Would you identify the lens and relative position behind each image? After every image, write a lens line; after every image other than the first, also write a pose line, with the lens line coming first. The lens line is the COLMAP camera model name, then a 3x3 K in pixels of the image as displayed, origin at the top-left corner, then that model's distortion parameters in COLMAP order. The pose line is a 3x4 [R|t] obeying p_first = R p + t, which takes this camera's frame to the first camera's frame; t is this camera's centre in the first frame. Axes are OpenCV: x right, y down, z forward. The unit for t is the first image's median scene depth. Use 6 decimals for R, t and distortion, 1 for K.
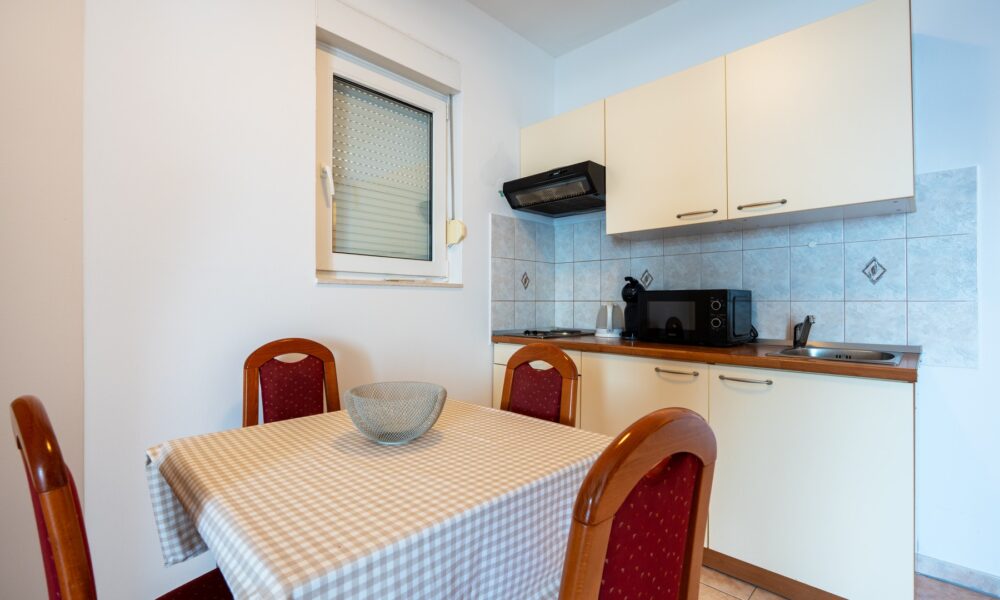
lens RADIAL K [[441.2, 0, 523.3], [0, 441.2, 297.4], [0, 0, 1]] dist [-0.006013, 0.000873]
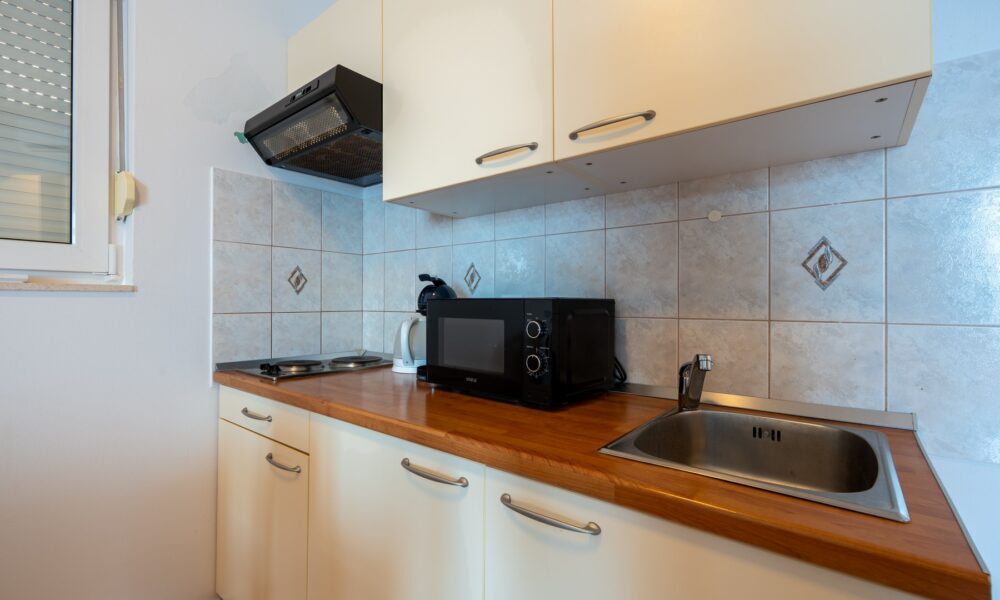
lens RADIAL K [[441.2, 0, 507.8], [0, 441.2, 303.1], [0, 0, 1]] dist [-0.006013, 0.000873]
pose [[0.996341, 0.000455, 0.085471, 0.301752], [-0.001404, 0.999938, 0.011049, -0.015061], [-0.085461, -0.011129, 0.996279, 0.406038]]
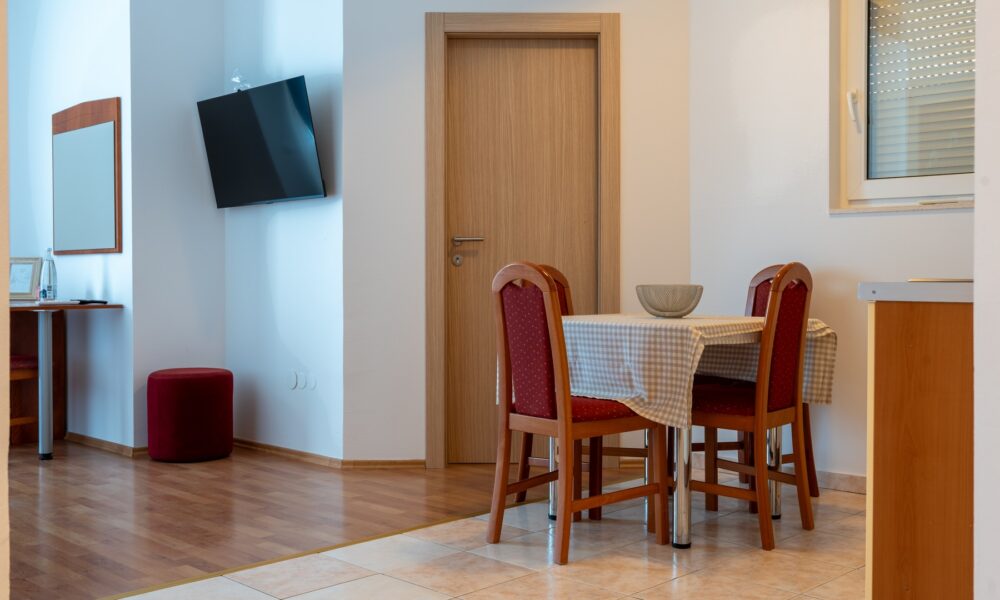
lens RADIAL K [[1009.1, 0, 506.0], [0, 1009.1, 303.3], [0, 0, 1]] dist [0.005376, 0.000000]
pose [[-0.023629, 0.021947, -0.999480, 1.466715], [0.005668, 0.999746, 0.021818, 0.092148], [0.999705, -0.005150, -0.023748, 0.243832]]
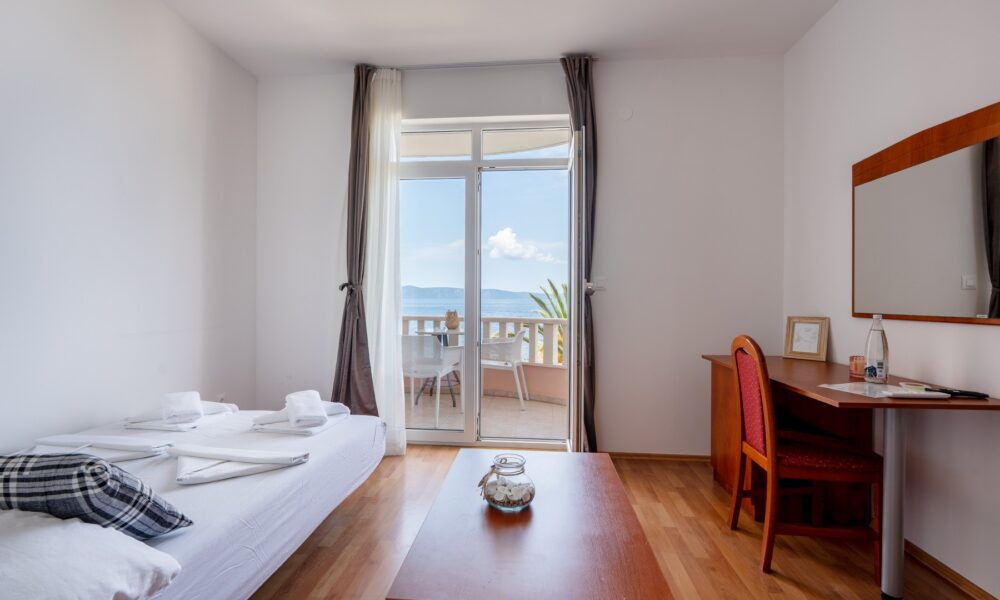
lens RADIAL K [[441.2, 0, 495.9], [0, 441.2, 299.7], [0, 0, 1]] dist [-0.006013, 0.000873]
pose [[-0.794879, -0.005939, -0.606739, 0.295055], [-0.004794, 0.999982, -0.003508, -0.006759], [0.606749, 0.000120, -0.794894, -0.598001]]
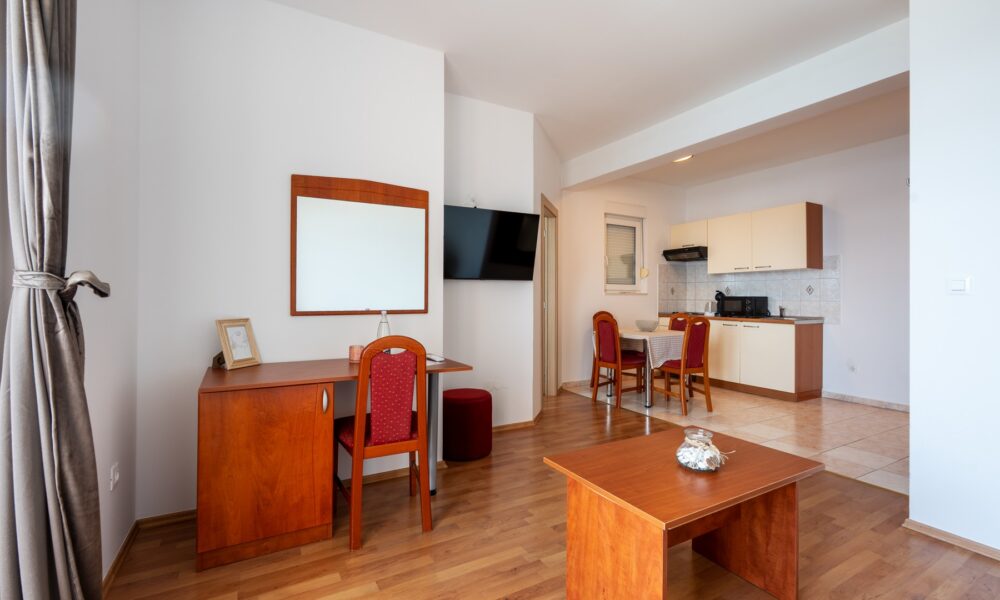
lens RADIAL K [[441.2, 0, 515.0], [0, 441.2, 294.9], [0, 0, 1]] dist [-0.006013, 0.000873]
pose [[0.953157, 0.001023, -0.302473, -0.098896], [-0.000307, 0.999997, 0.002415, -0.028121], [0.302475, -0.002209, 0.953155, -1.718877]]
